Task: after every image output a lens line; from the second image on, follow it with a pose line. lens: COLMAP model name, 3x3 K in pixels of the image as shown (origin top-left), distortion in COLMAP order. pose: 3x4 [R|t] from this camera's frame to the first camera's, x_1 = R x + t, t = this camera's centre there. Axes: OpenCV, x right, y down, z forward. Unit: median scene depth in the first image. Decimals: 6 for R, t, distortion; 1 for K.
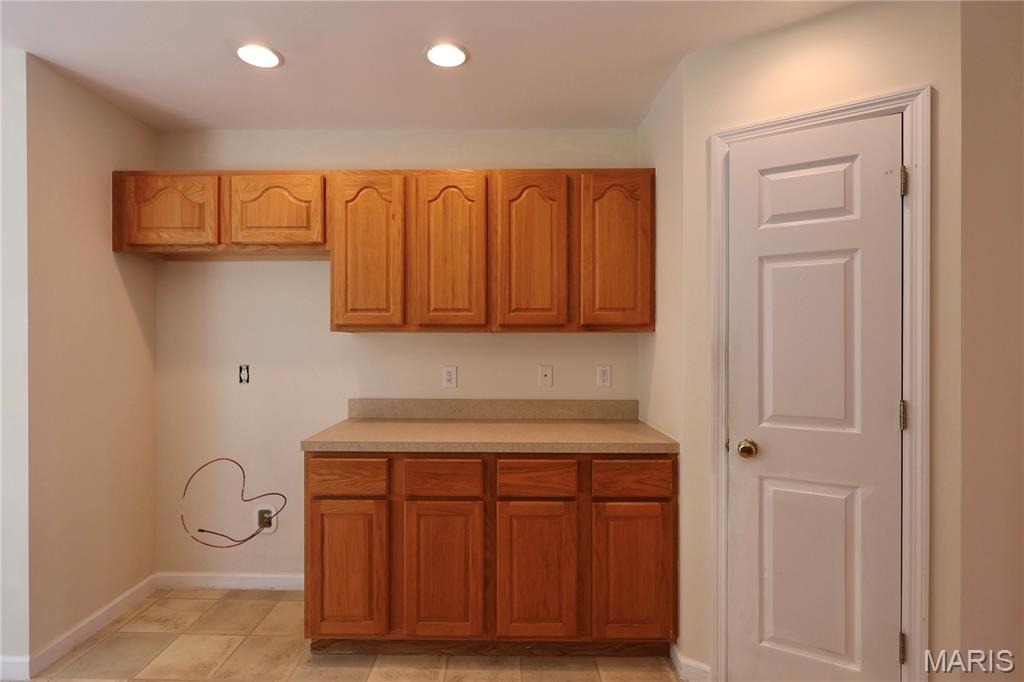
lens RADIAL K [[473.2, 0, 514.6], [0, 473.2, 349.7], [0, 0, 1]] dist [-0.003373, 0.001423]
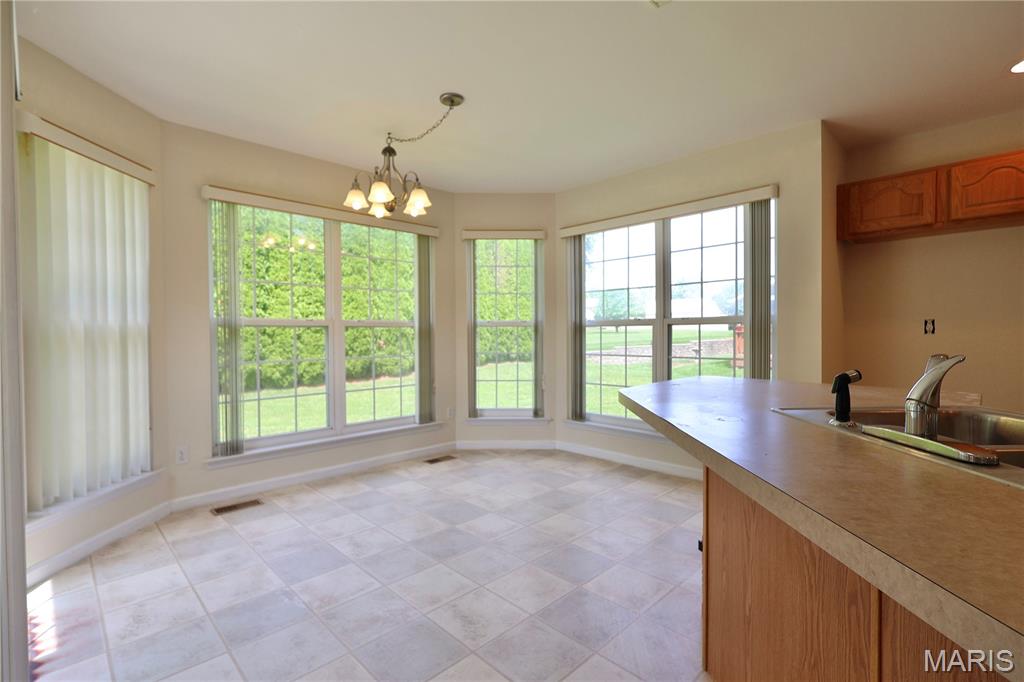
lens RADIAL K [[473.2, 0, 504.8], [0, 473.2, 340.3], [0, 0, 1]] dist [-0.003373, 0.001423]
pose [[0.704493, 0.004040, -0.709699, -0.541567], [0.001657, 0.999972, 0.007338, 0.086824], [0.709709, -0.006345, 0.704467, -0.755472]]
